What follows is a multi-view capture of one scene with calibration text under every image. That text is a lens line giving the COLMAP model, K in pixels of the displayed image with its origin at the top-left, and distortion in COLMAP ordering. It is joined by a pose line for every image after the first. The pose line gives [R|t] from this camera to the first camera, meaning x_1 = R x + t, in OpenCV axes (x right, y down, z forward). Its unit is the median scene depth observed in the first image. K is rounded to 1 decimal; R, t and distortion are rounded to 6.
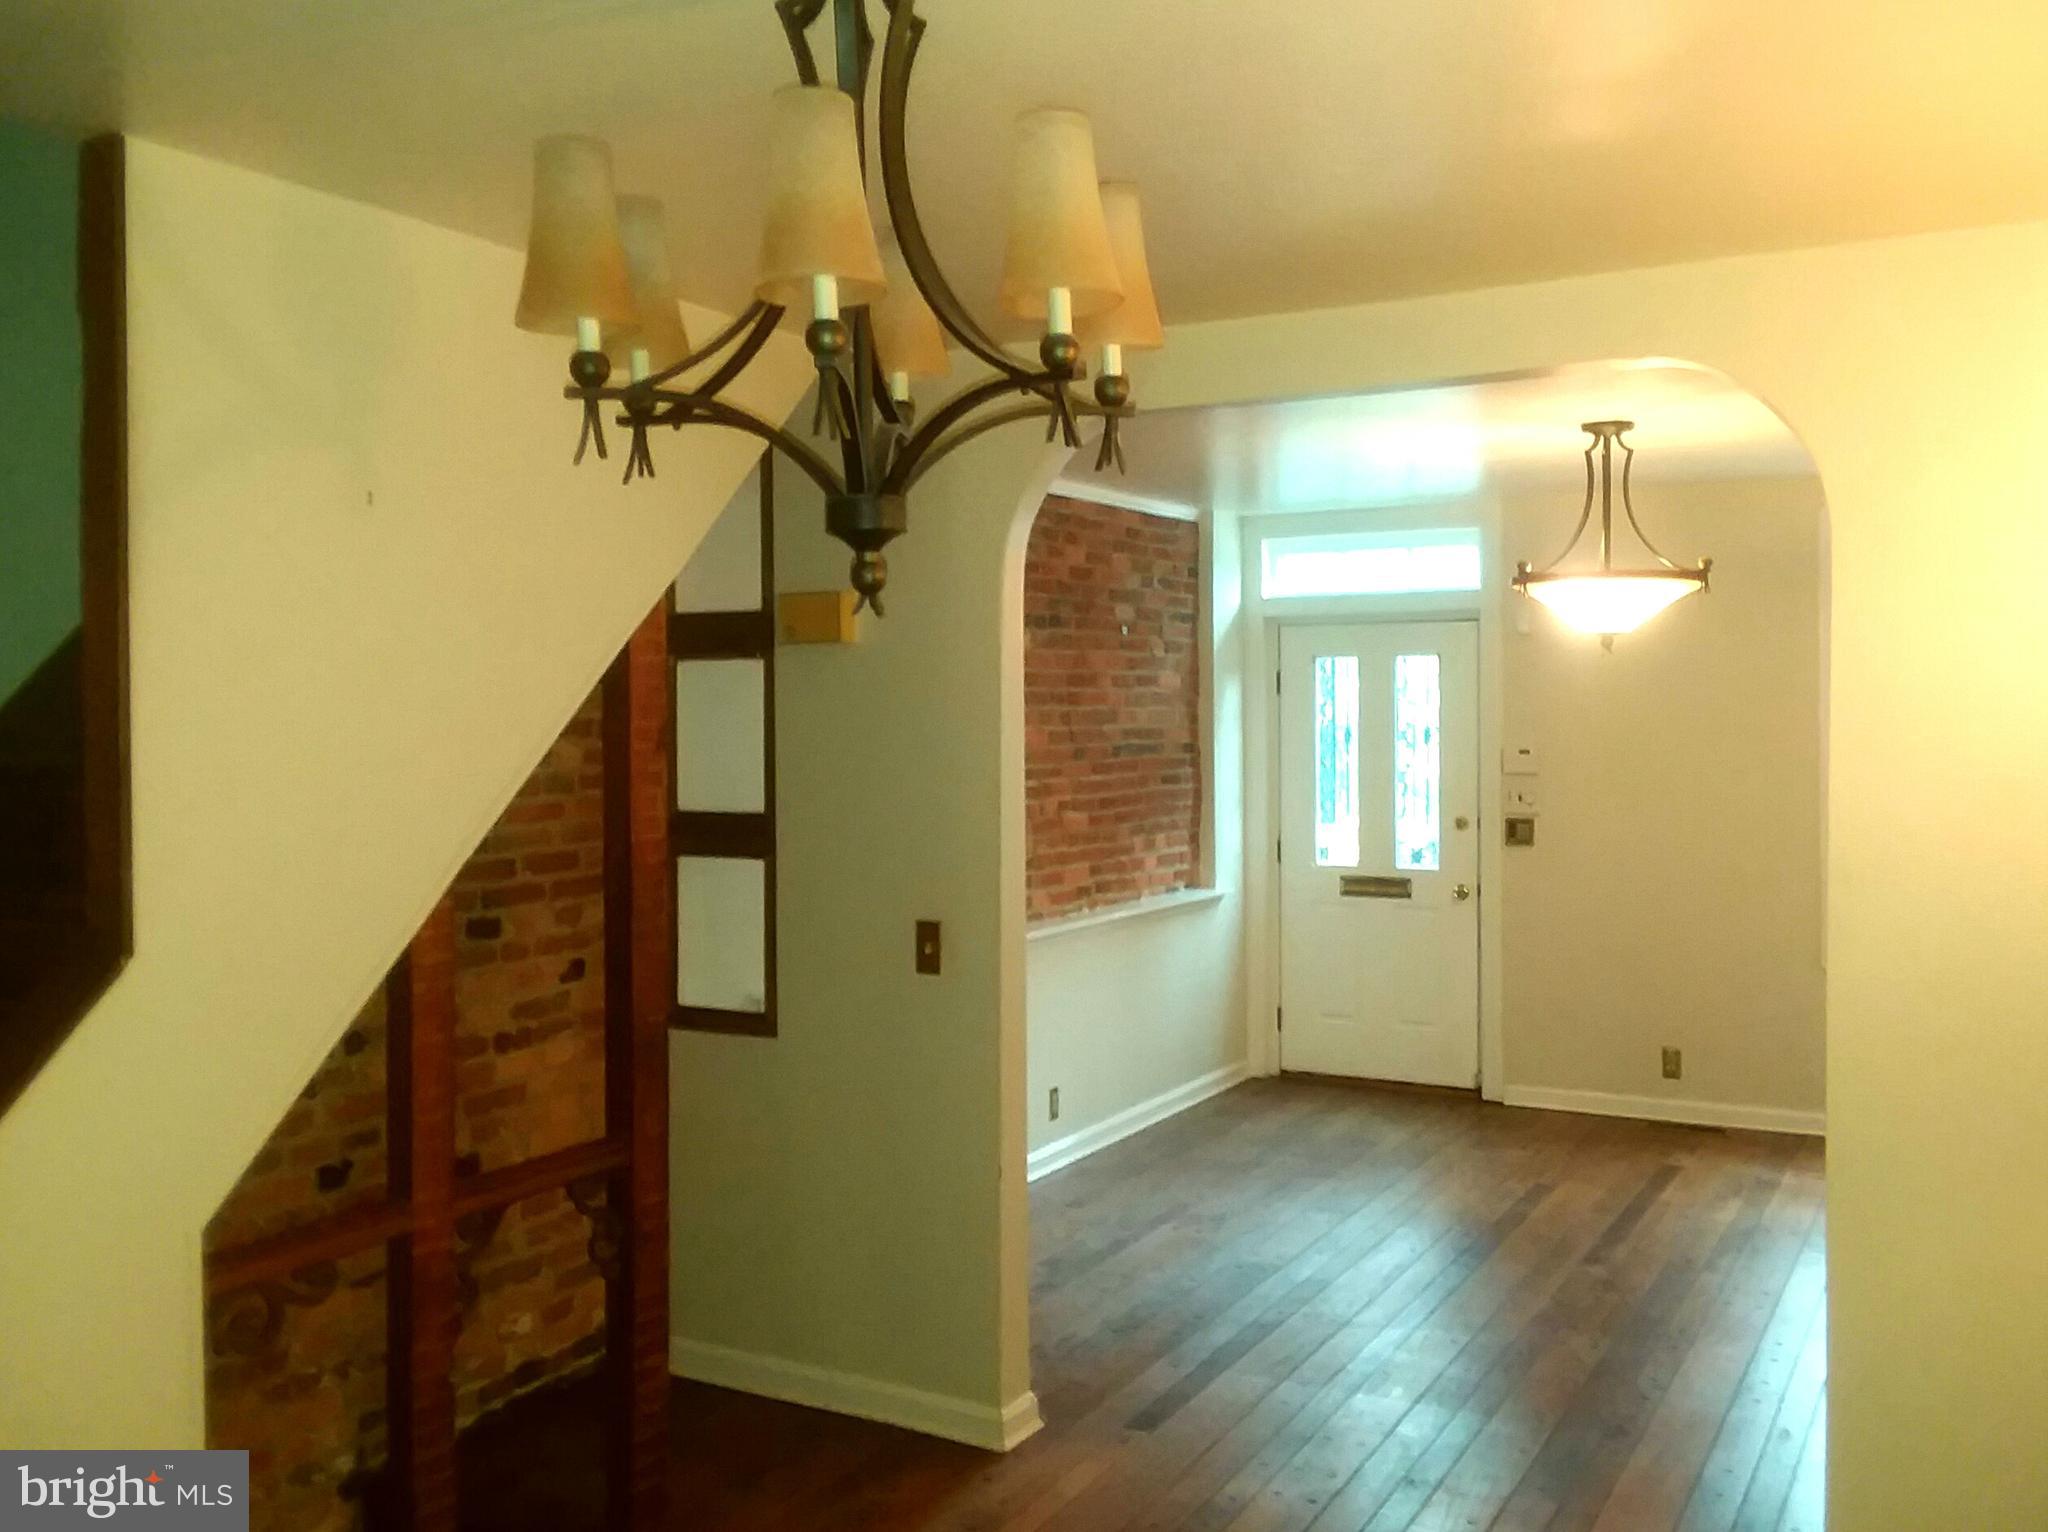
lens RADIAL K [[1777.0, 0, 1067.8], [0, 1777.0, 739.0], [0, 0, 1]] dist [0.012617, 0.001495]
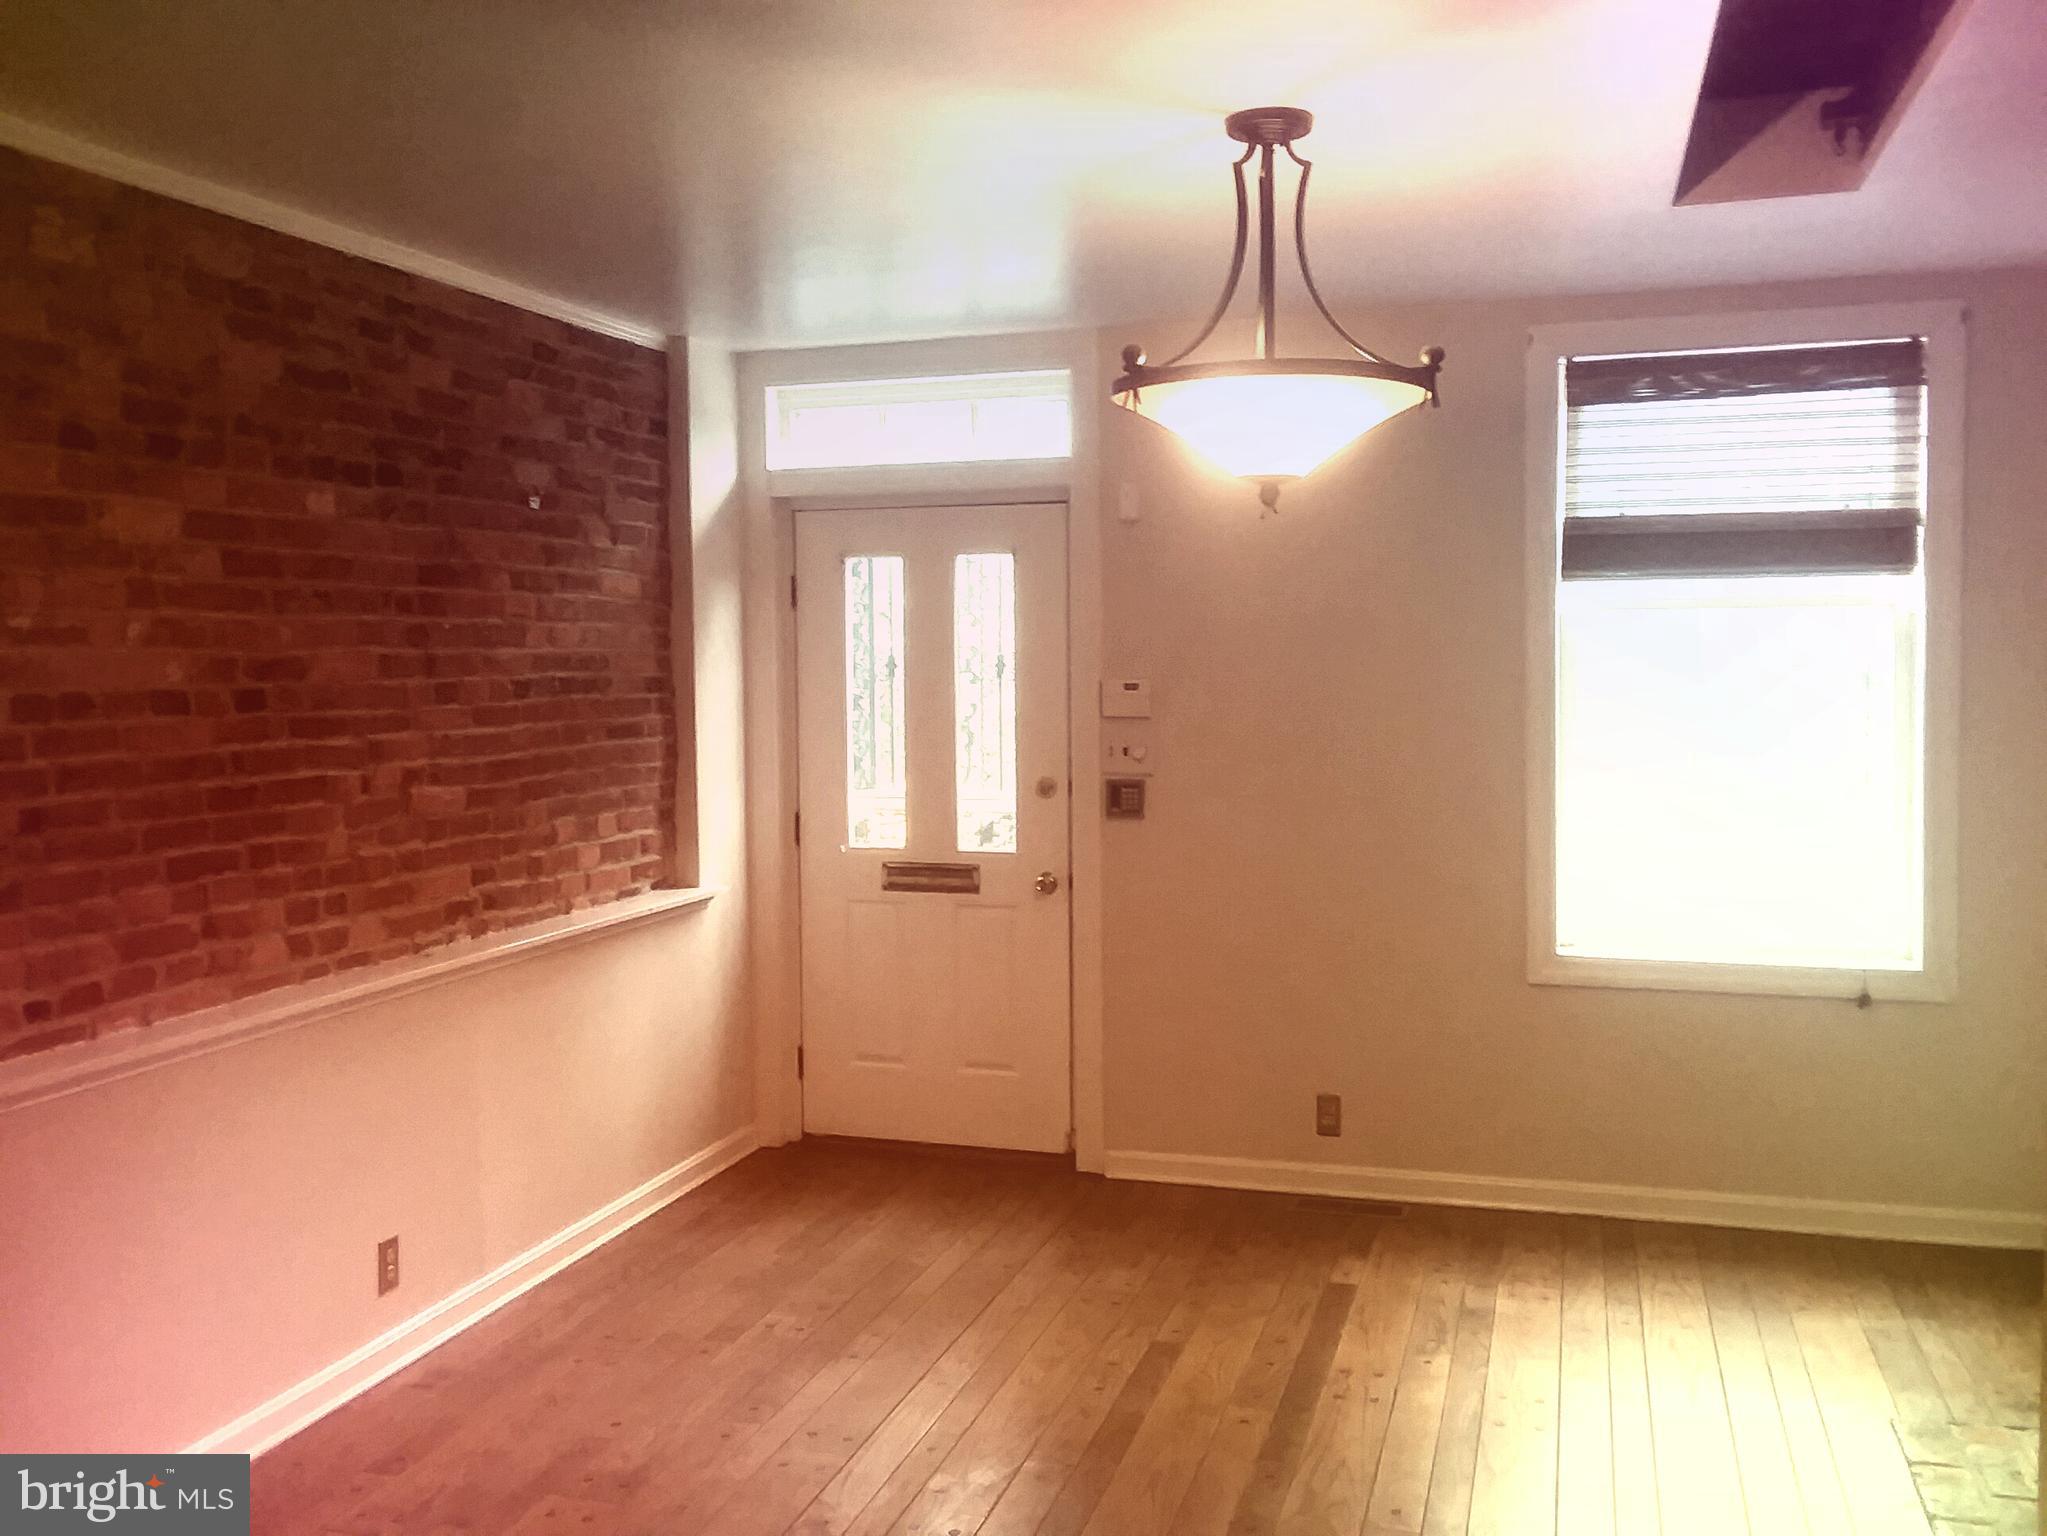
lens RADIAL K [[1863.4, 0, 1023.5], [0, 1863.4, 768.0], [0, 0, 1]] dist [0.014191, 0.007808]
pose [[0.980716, -0.015275, 0.194842, 0.069749], [0.006517, 0.998943, 0.045512, 0.005581], [-0.195331, -0.043365, 0.979778, 0.280503]]
